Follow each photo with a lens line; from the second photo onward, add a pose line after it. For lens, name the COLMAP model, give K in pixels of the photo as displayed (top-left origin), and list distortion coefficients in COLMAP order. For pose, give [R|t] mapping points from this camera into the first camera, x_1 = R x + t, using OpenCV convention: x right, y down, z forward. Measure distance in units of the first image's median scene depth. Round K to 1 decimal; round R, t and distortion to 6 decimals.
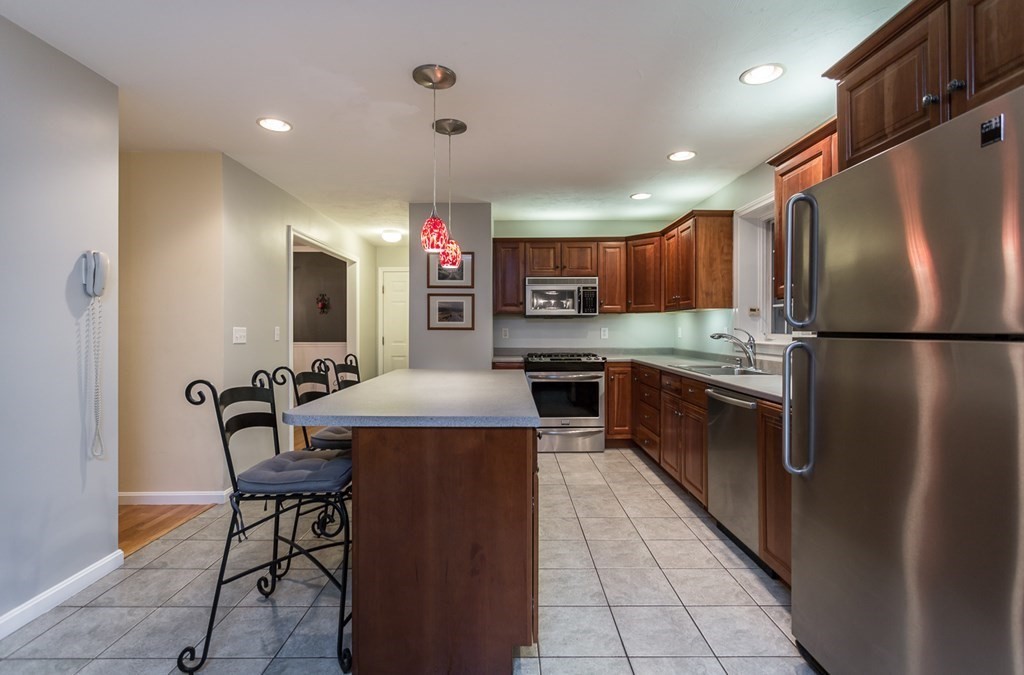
lens RADIAL K [[483.5, 0, 511.8], [0, 483.5, 328.4], [0, 0, 1]] dist [0.002817, 0.000056]
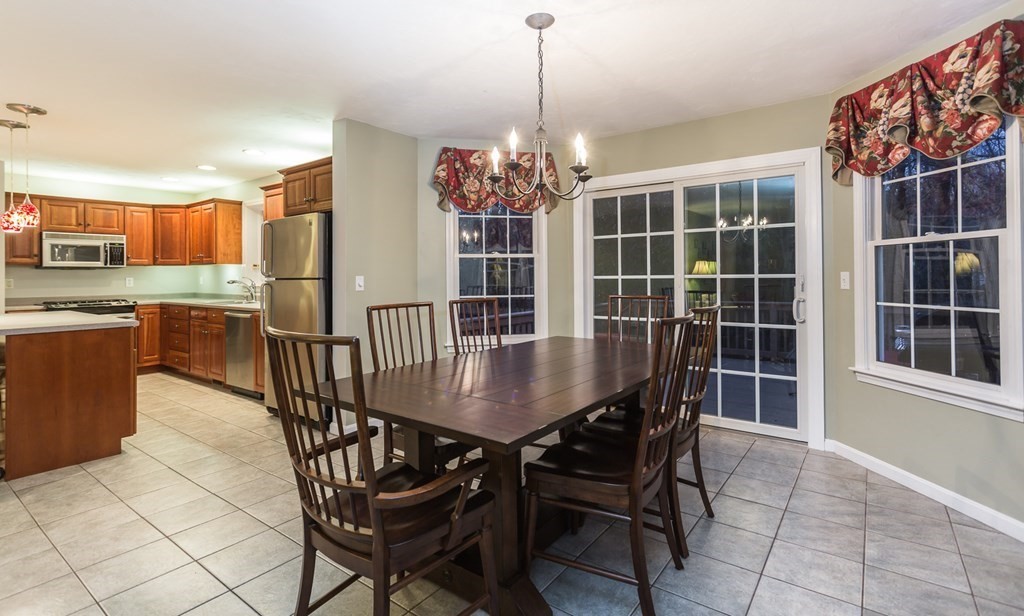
lens RADIAL K [[486.7, 0, 517.2], [0, 486.7, 271.8], [0, 0, 1]] dist [0.002872, -0.000385]
pose [[0.596846, -0.000119, 0.802355, -0.223310], [0.009273, 0.999934, -0.006749, 0.001437], [-0.802302, 0.011469, 0.596808, -0.528571]]
